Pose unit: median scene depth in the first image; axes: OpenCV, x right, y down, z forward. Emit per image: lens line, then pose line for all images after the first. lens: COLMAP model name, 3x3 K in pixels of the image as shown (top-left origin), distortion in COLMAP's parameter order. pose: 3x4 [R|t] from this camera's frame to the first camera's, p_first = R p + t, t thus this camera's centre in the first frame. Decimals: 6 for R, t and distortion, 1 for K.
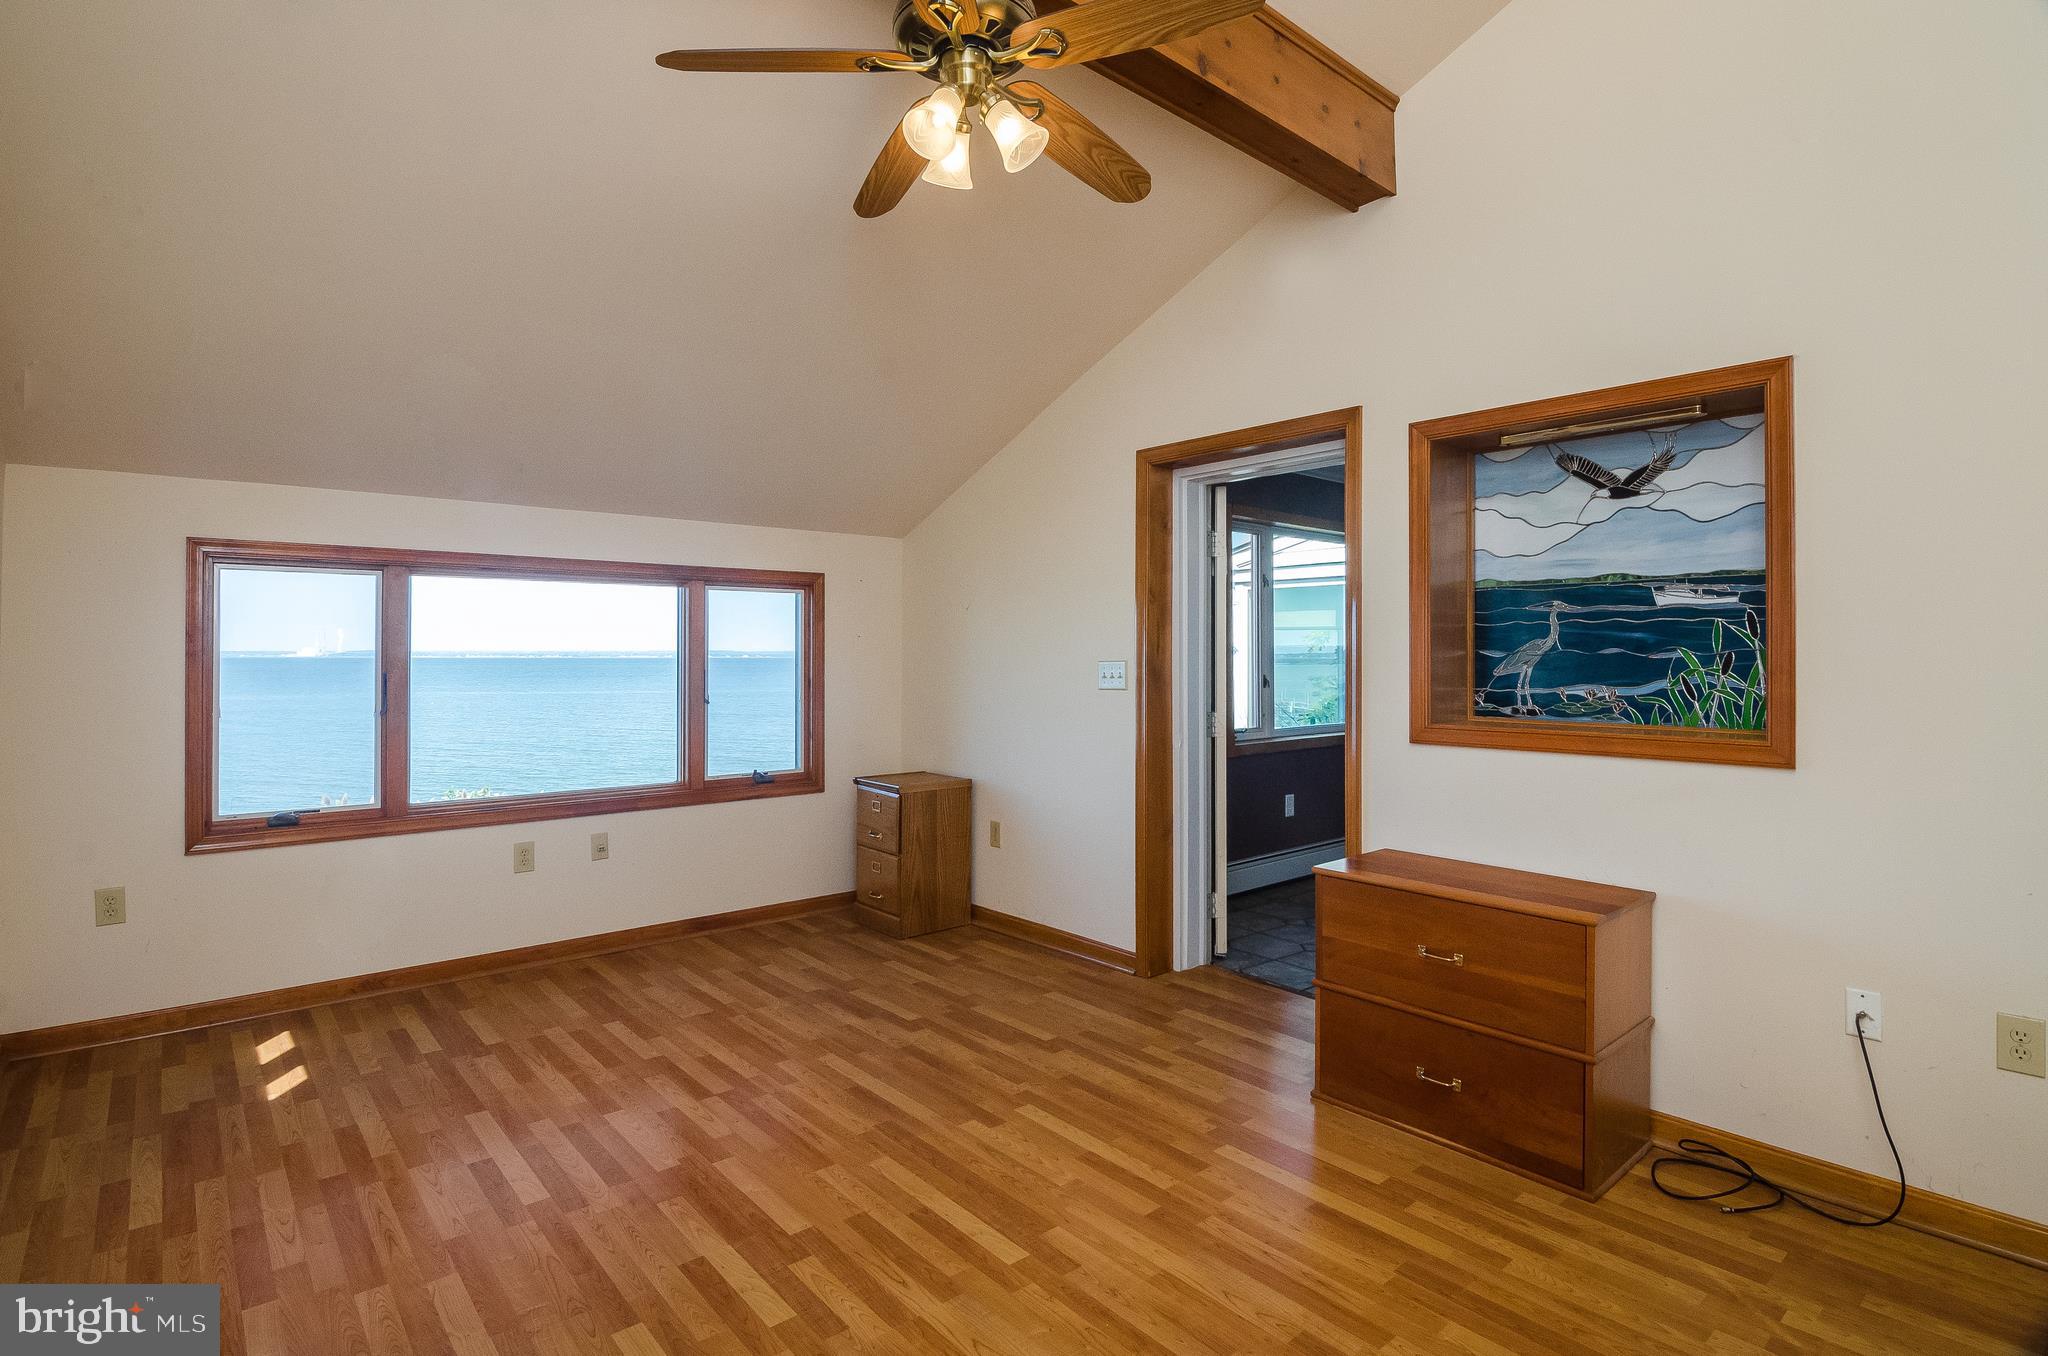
lens RADIAL K [[993.4, 0, 1025.2], [0, 993.4, 658.6], [0, 0, 1]] dist [-0.006822, -0.006947]
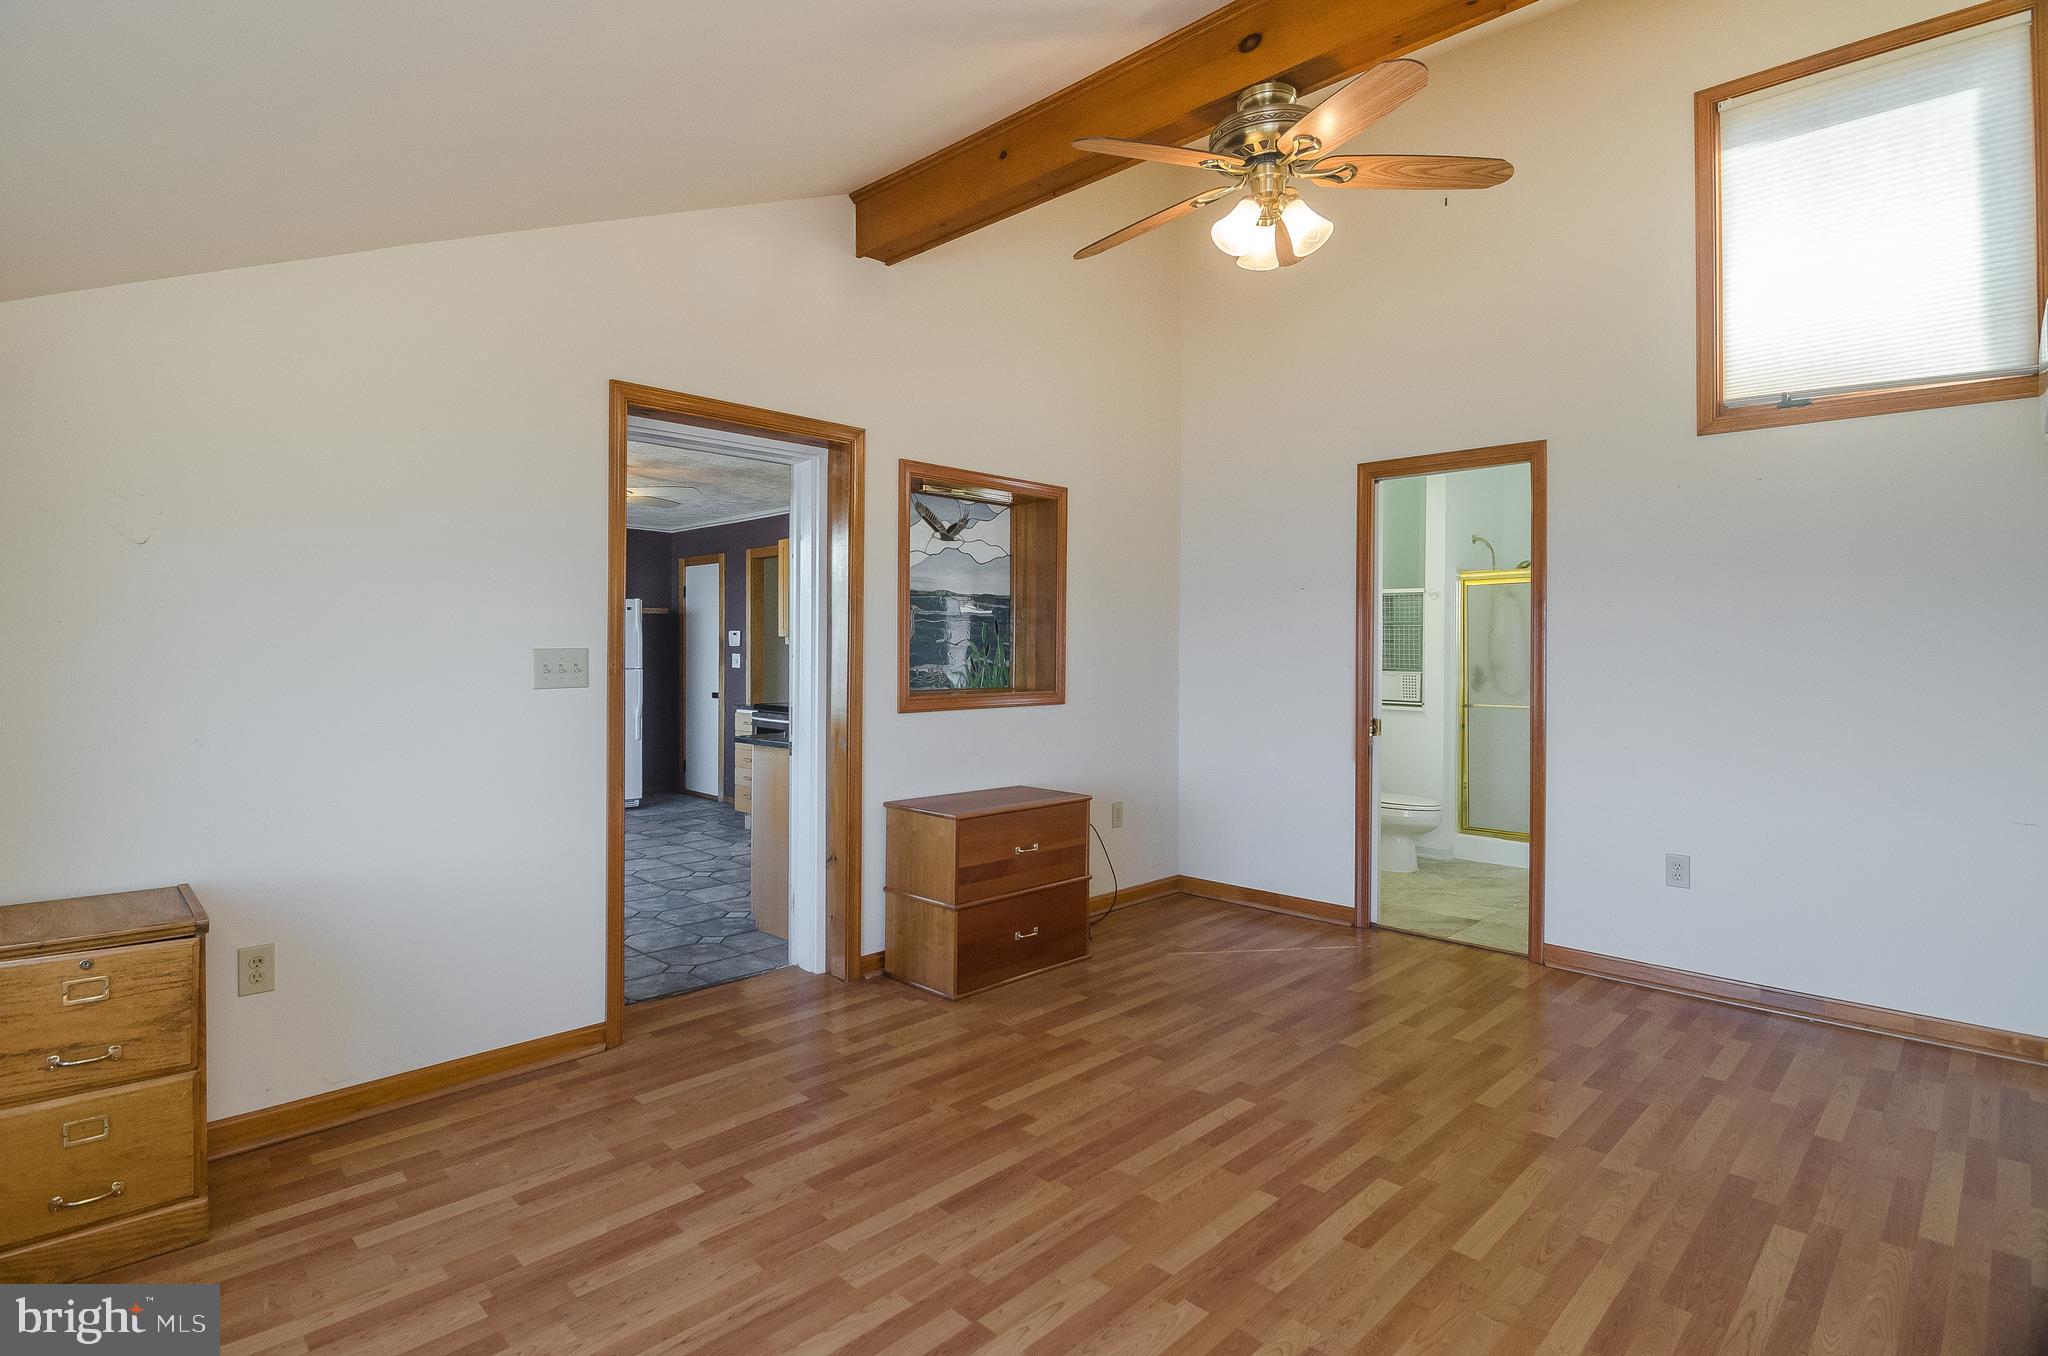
lens RADIAL K [[993.4, 0, 996.6], [0, 993.4, 665.0], [0, 0, 1]] dist [-0.006822, -0.006947]
pose [[-0.043439, -0.019531, 0.998865, -0.832855], [-0.001961, 0.999809, 0.019465, -0.001185], [-0.999054, -0.001113, -0.043469, 0.889385]]
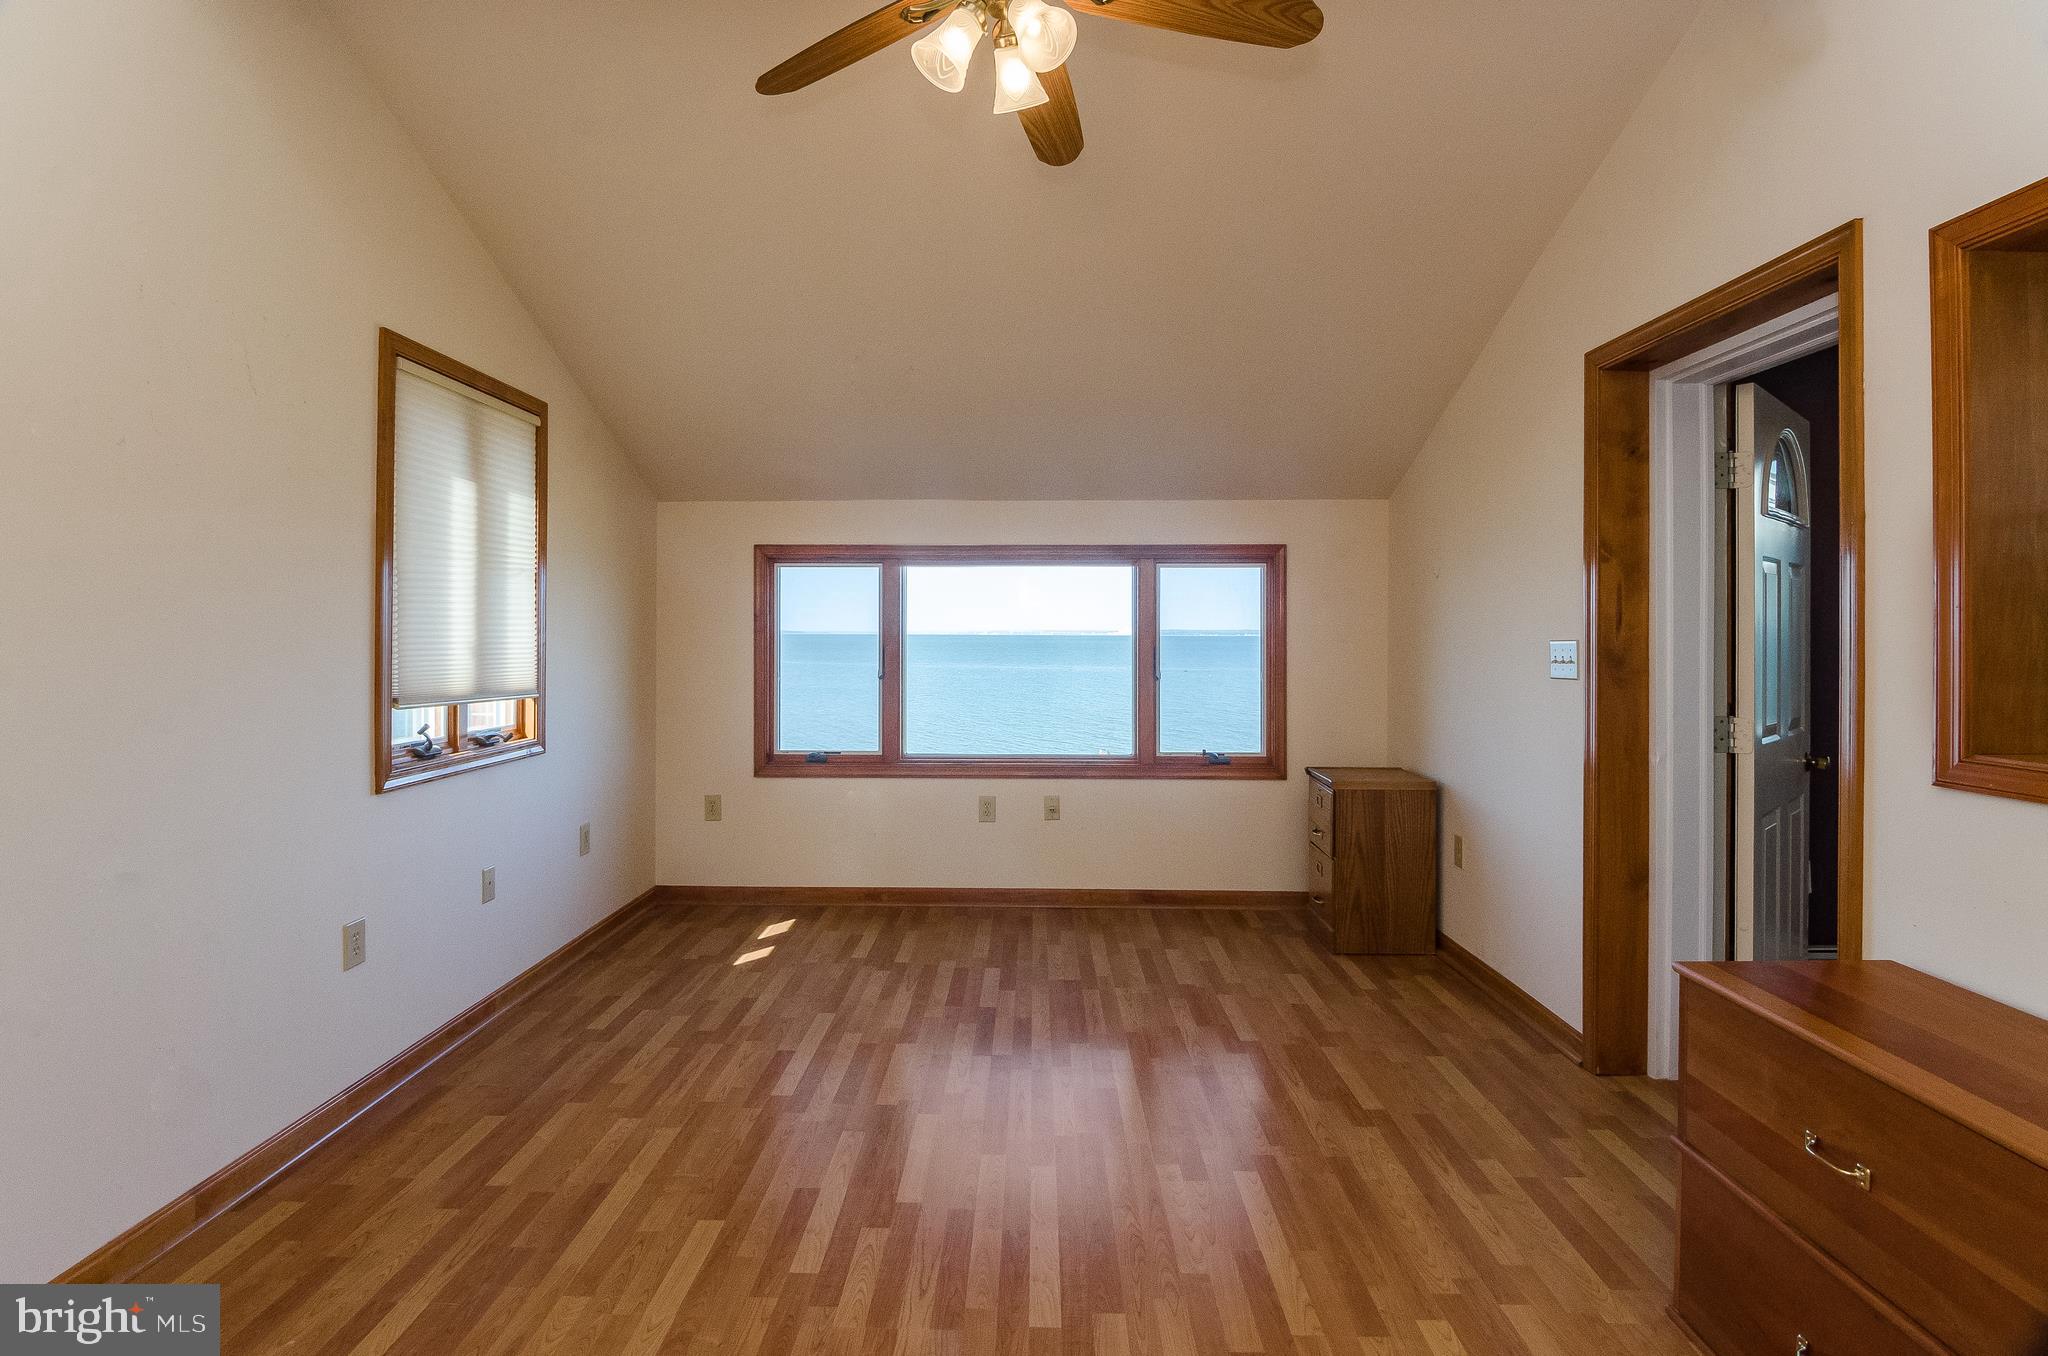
lens RADIAL K [[993.4, 0, 1034.3], [0, 993.4, 642.3], [0, 0, 1]] dist [-0.006822, -0.006947]
pose [[0.751121, 0.007774, -0.660118, 0.353118], [-0.005239, 0.999969, 0.005815, 0.001741], [0.660143, -0.000909, 0.751139, 0.219671]]
